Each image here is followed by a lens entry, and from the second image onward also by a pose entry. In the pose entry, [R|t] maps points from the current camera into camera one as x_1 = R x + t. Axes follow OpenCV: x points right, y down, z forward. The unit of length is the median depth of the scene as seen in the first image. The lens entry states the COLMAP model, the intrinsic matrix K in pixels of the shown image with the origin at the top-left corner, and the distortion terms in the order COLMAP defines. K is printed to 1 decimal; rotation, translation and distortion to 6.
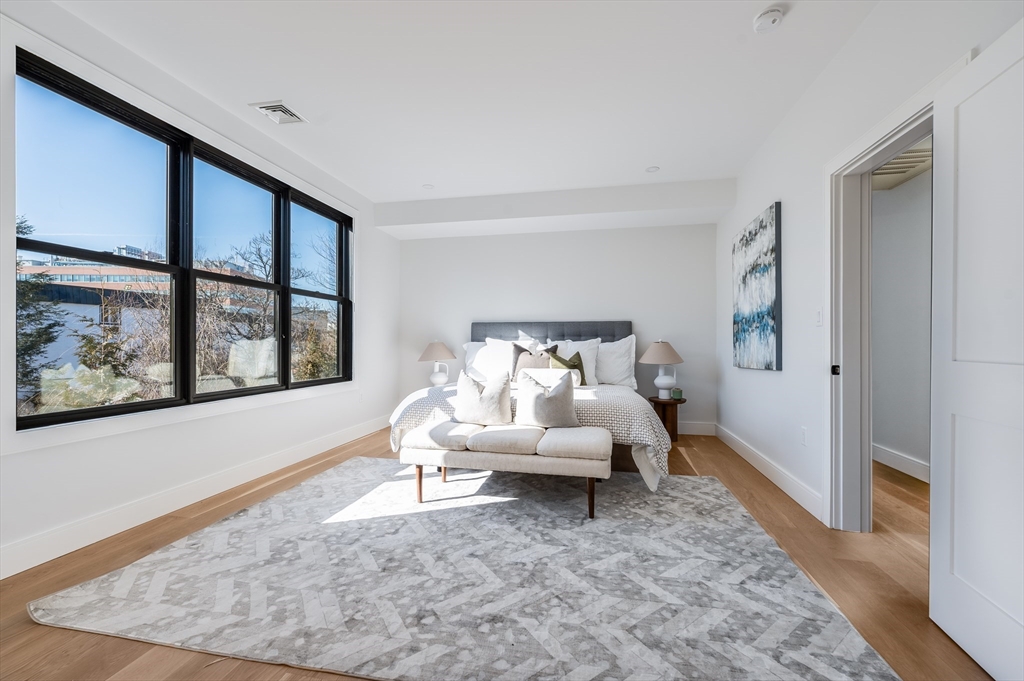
lens RADIAL K [[407.1, 0, 512.0], [0, 407.1, 340.5], [0, 0, 1]] dist [0.000334, 0.000219]
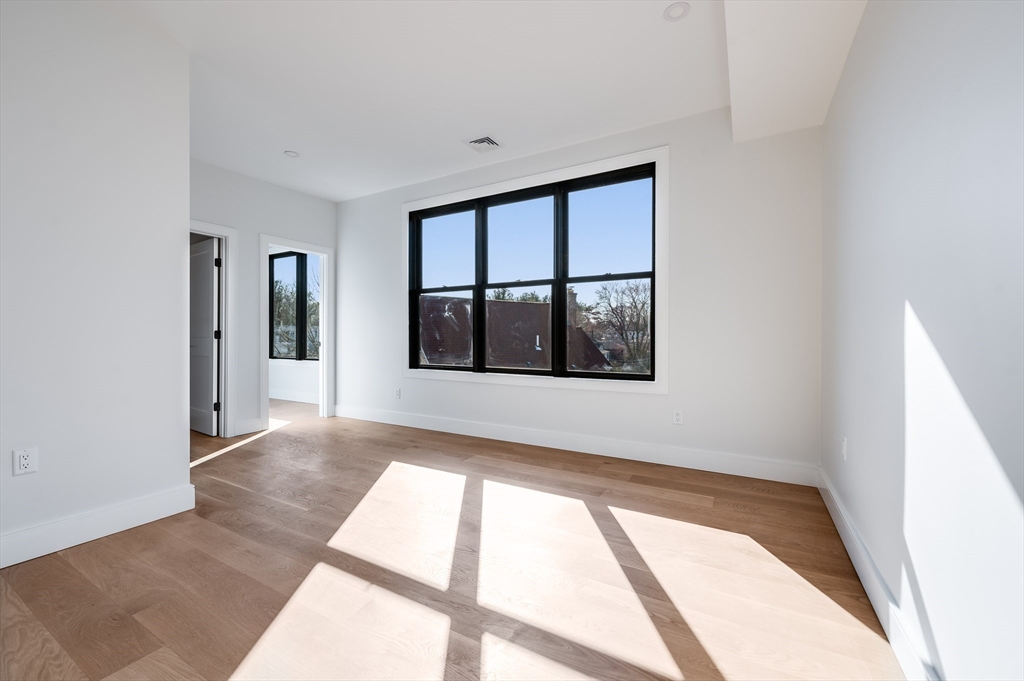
lens RADIAL K [[407.1, 0, 512.0], [0, 407.1, 340.5], [0, 0, 1]] dist [0.000334, 0.000219]
pose [[-0.310002, 0.011142, -0.950671, 0.515455], [-0.003849, 0.999908, 0.012974, 0.015749], [0.950728, 0.007681, -0.309930, 1.300574]]
